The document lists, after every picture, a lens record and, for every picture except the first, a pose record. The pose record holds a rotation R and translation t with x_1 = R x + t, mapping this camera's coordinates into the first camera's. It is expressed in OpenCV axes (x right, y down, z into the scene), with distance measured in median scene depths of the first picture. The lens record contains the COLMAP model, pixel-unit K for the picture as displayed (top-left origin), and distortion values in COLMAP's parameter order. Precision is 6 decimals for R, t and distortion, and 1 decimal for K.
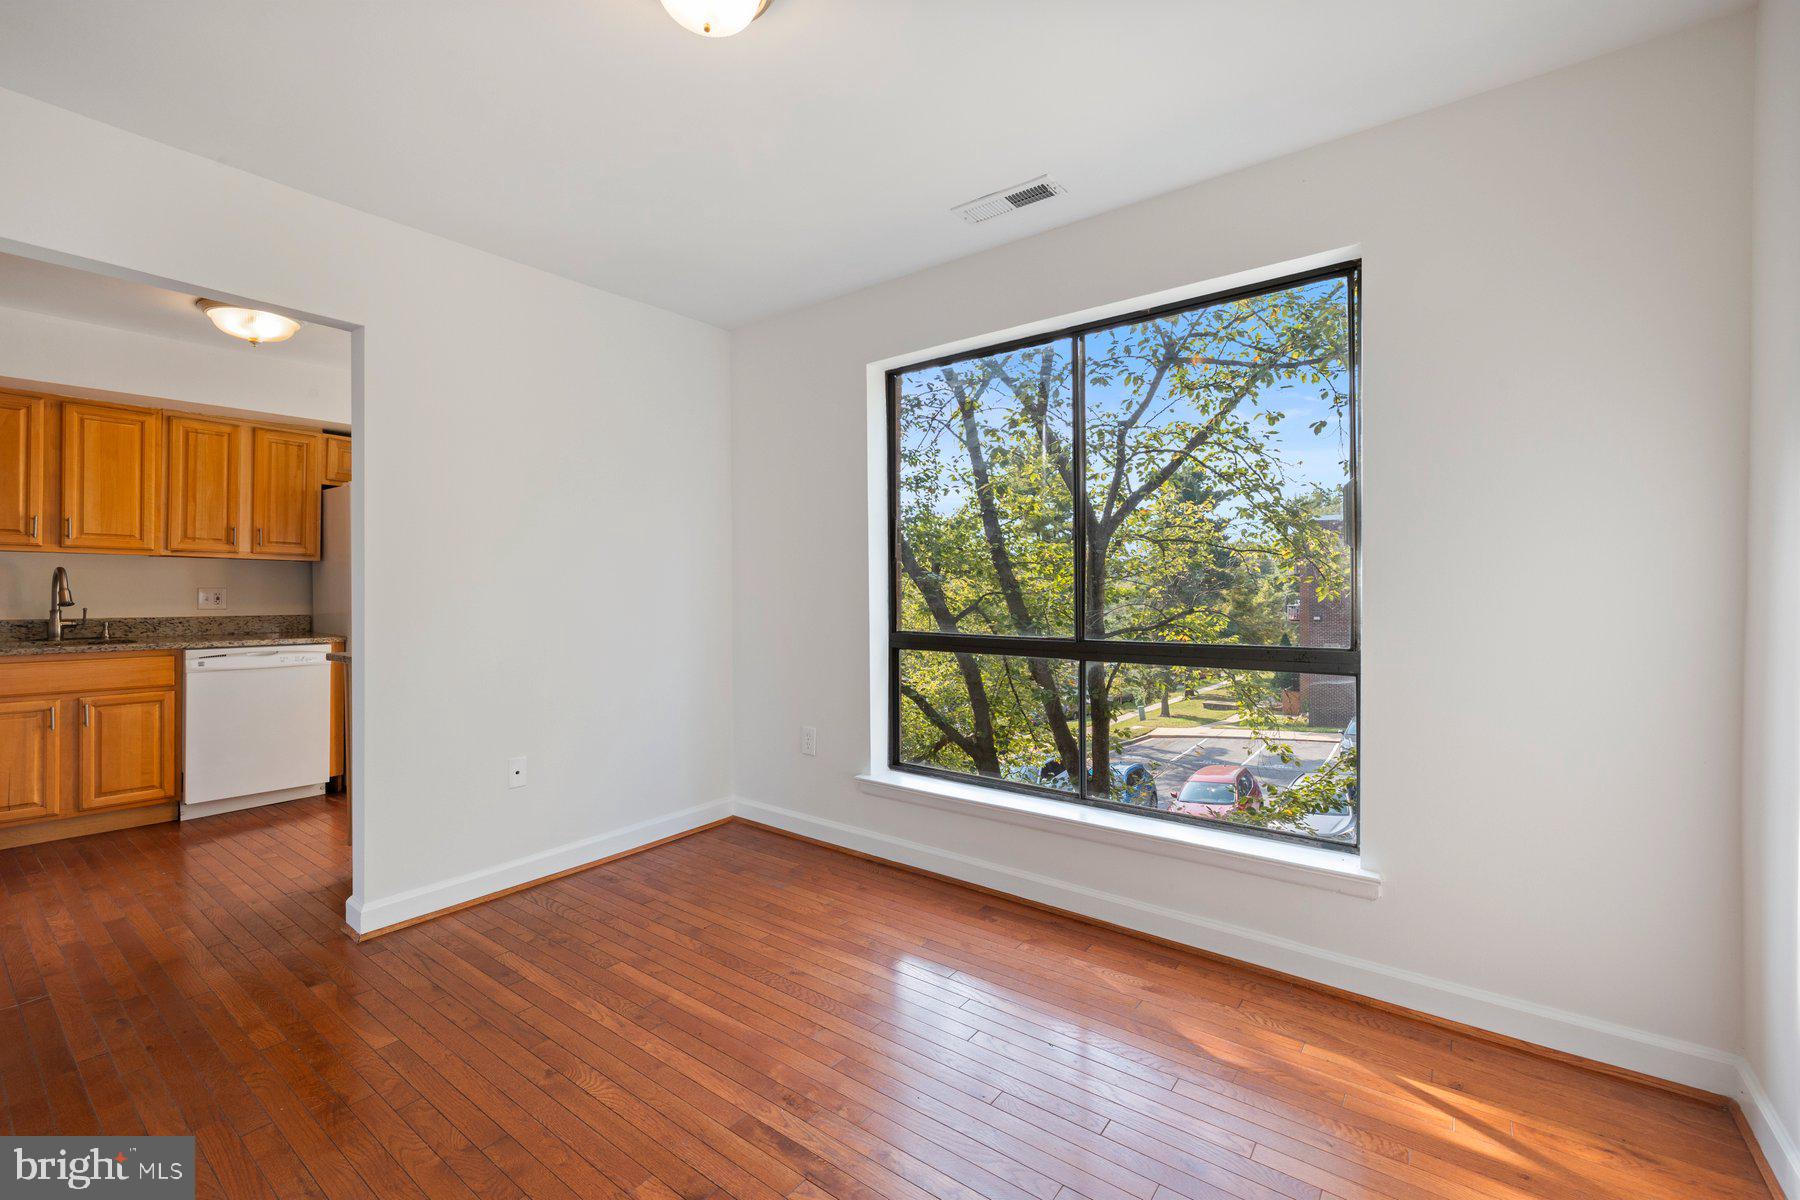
lens RADIAL K [[758.6, 0, 900.0], [0, 758.6, 600.0], [0, 0, 1]] dist [0.001480, 0.000072]
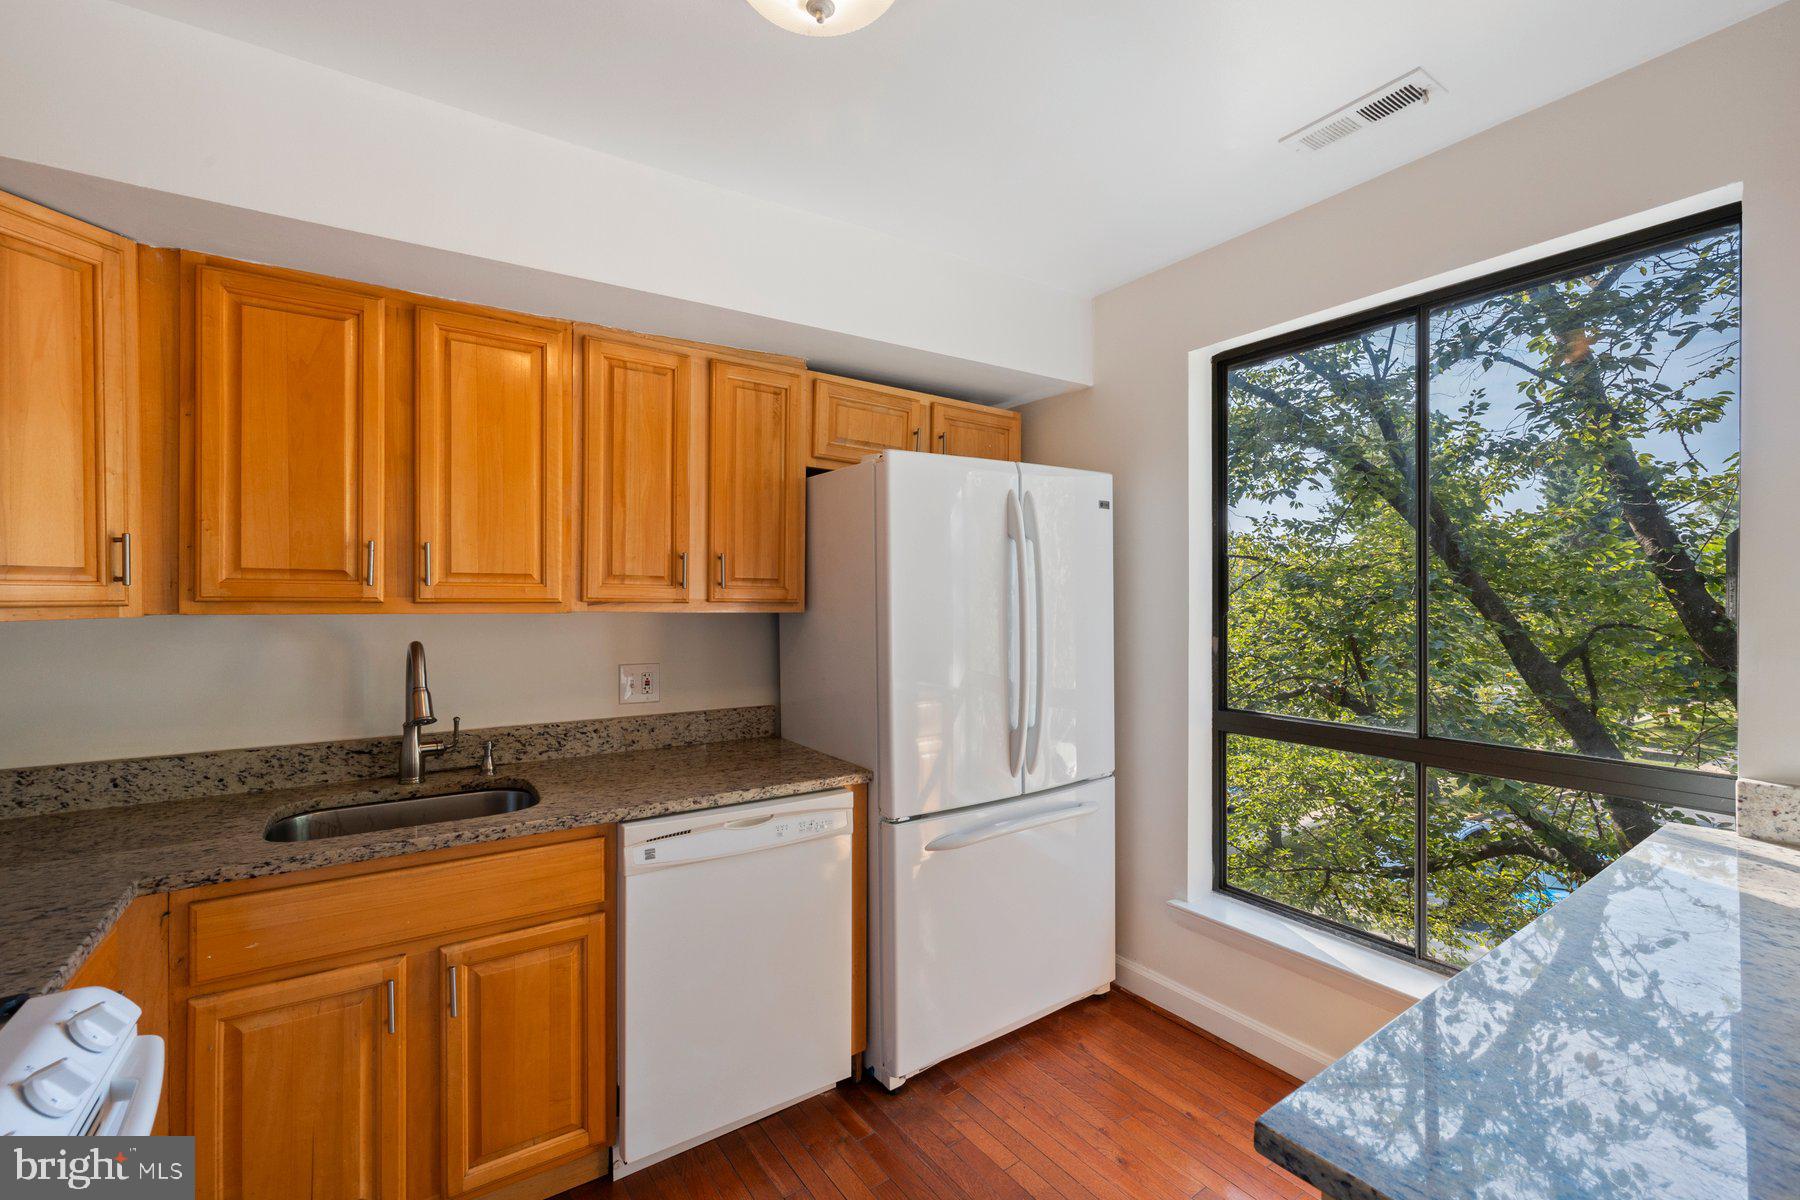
lens RADIAL K [[773.9, 0, 896.8], [0, 773.9, 618.2], [0, 0, 1]] dist [0.009840, 0.000069]
pose [[0.947307, 0.006430, -0.320261, -0.561601], [-0.001697, 0.999885, 0.015055, -0.058749], [0.320321, -0.013718, 0.947210, 0.540358]]
